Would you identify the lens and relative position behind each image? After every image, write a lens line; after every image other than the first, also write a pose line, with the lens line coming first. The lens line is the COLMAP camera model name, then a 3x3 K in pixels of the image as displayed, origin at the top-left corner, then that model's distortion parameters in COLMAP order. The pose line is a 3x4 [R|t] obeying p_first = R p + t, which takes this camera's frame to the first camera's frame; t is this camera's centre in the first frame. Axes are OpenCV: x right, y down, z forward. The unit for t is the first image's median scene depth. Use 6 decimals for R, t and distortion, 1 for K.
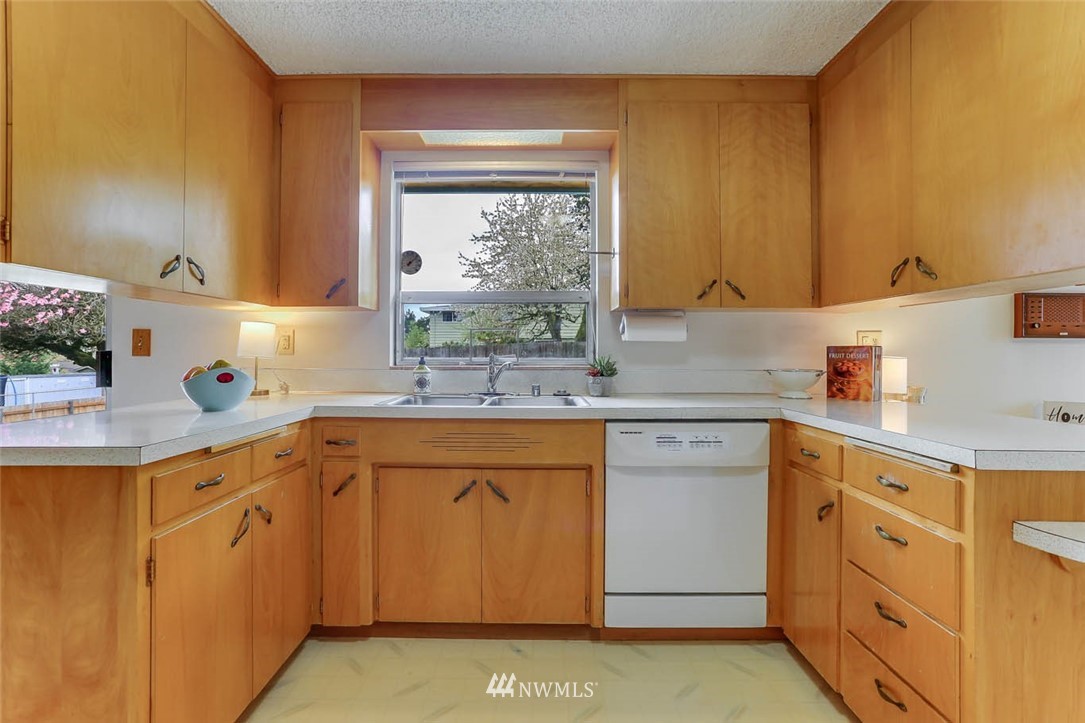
lens RADIAL K [[520.4, 0, 540.3], [0, 520.4, 347.9], [0, 0, 1]] dist [-0.055894, 0.027806]
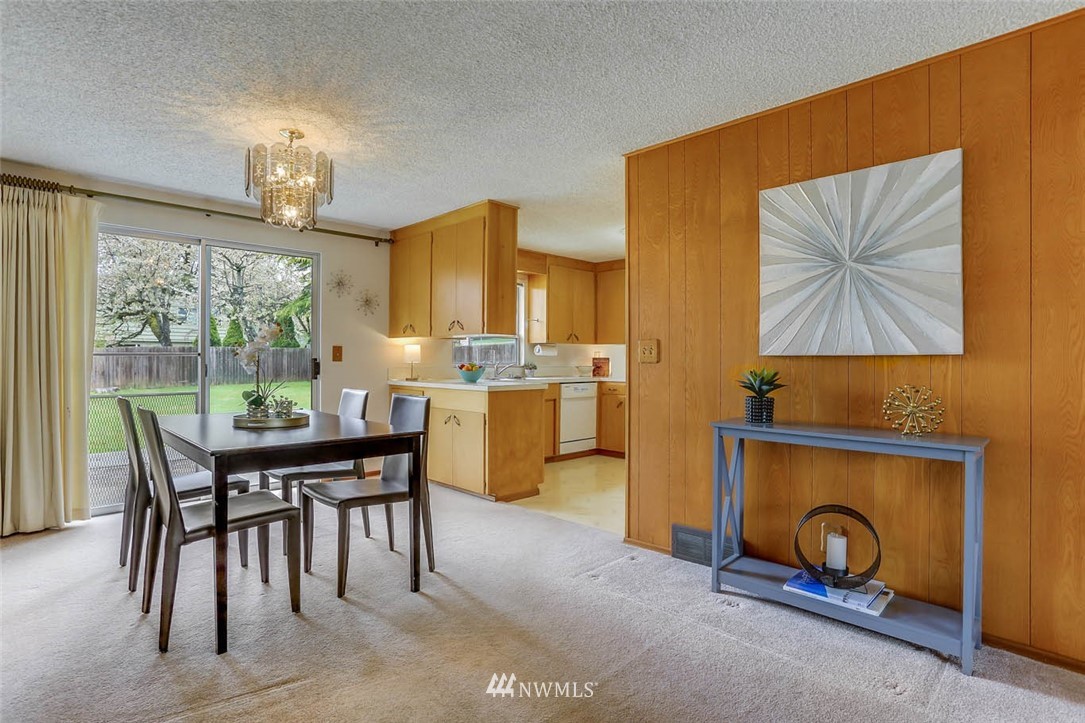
lens RADIAL K [[528.5, 0, 542.5], [0, 528.5, 361.5], [0, 0, 1]] dist [-0.062109, 0.029544]
pose [[0.709329, -0.001368, 0.704876, -2.080500], [-0.009124, 0.999897, 0.011122, -0.014296], [-0.704818, -0.014320, 0.709243, -1.054044]]
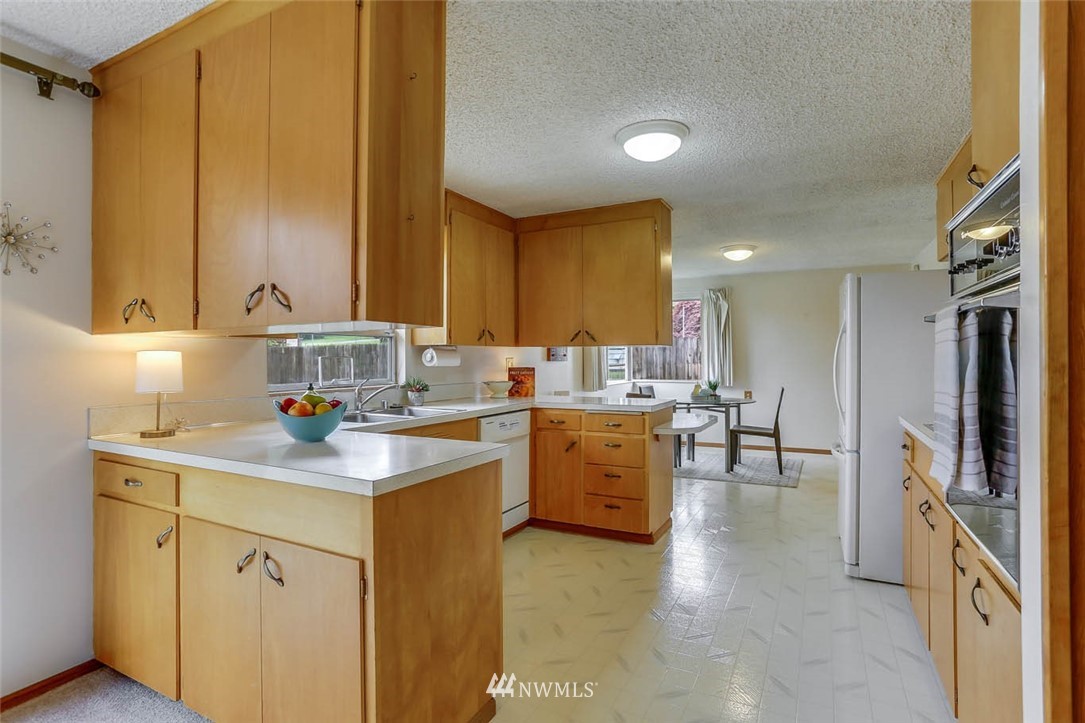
lens RADIAL K [[528.5, 0, 542.5], [0, 528.5, 361.5], [0, 0, 1]] dist [-0.062109, 0.029544]
pose [[0.468856, -0.005792, 0.883255, -1.270329], [-0.004516, 0.999950, 0.008955, -0.052219], [-0.883263, -0.008187, 0.468807, 0.048098]]
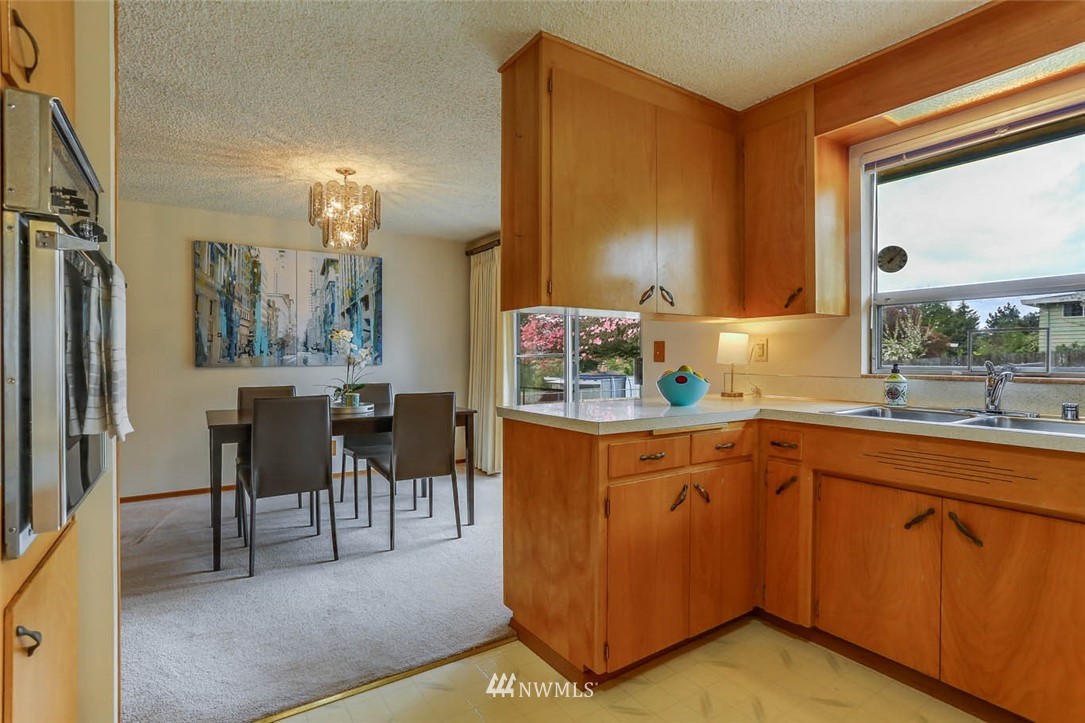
lens RADIAL K [[528.5, 0, 542.5], [0, 528.5, 361.5], [0, 0, 1]] dist [-0.062109, 0.029544]
pose [[0.566555, 0.004216, -0.824013, 0.203878], [0.006834, 0.999928, 0.009814, -0.000860], [0.823996, -0.011191, 0.566486, -0.009175]]
